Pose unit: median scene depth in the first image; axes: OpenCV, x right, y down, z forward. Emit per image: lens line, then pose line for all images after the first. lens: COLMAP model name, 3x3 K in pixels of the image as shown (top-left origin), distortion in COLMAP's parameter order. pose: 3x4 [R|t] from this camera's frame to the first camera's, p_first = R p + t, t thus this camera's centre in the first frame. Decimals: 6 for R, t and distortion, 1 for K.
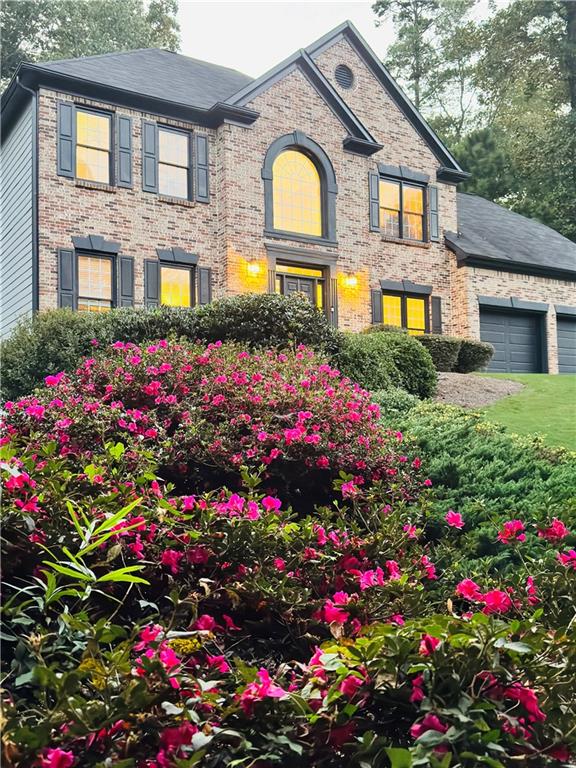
lens RADIAL K [[774.5, 0, 288.4], [0, 774.5, 382.9], [0, 0, 1]] dist [0.100415, 0.000000]
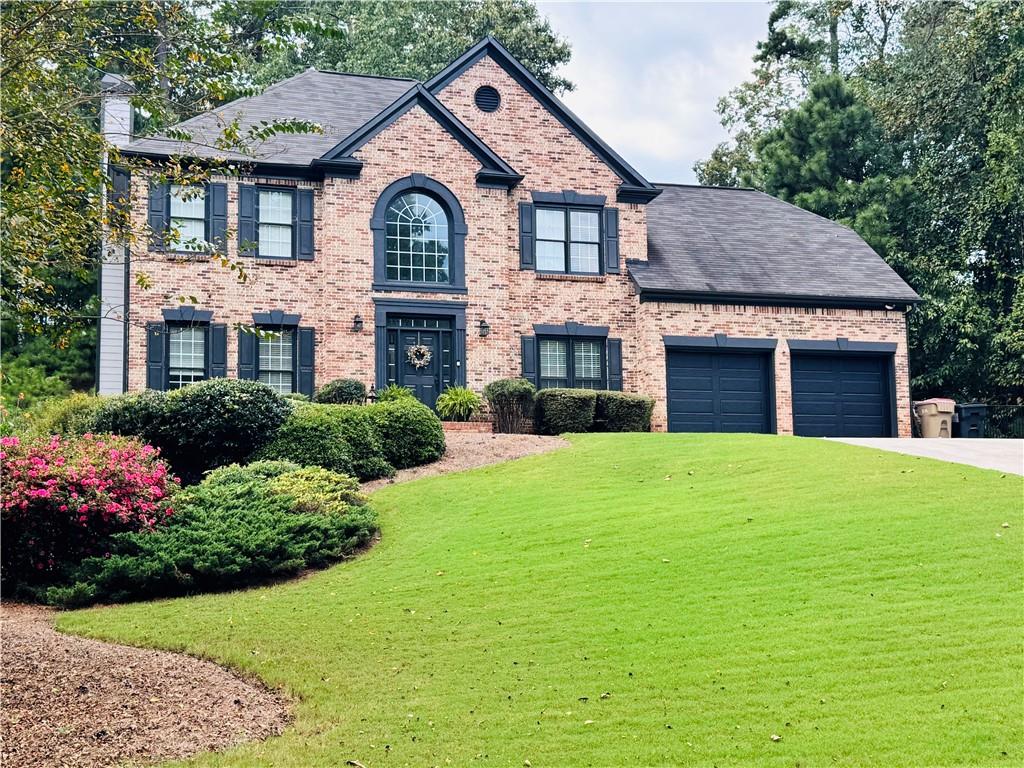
lens RADIAL K [[1354.7, 0, 511.0], [0, 1354.7, 383.9], [0, 0, 1]] dist [0.115829, 0.000000]
pose [[0.965400, -0.029898, -0.259056, 0.520980], [0.021313, 0.999129, -0.035887, -0.013095], [0.259903, 0.029124, 0.965195, -0.503479]]
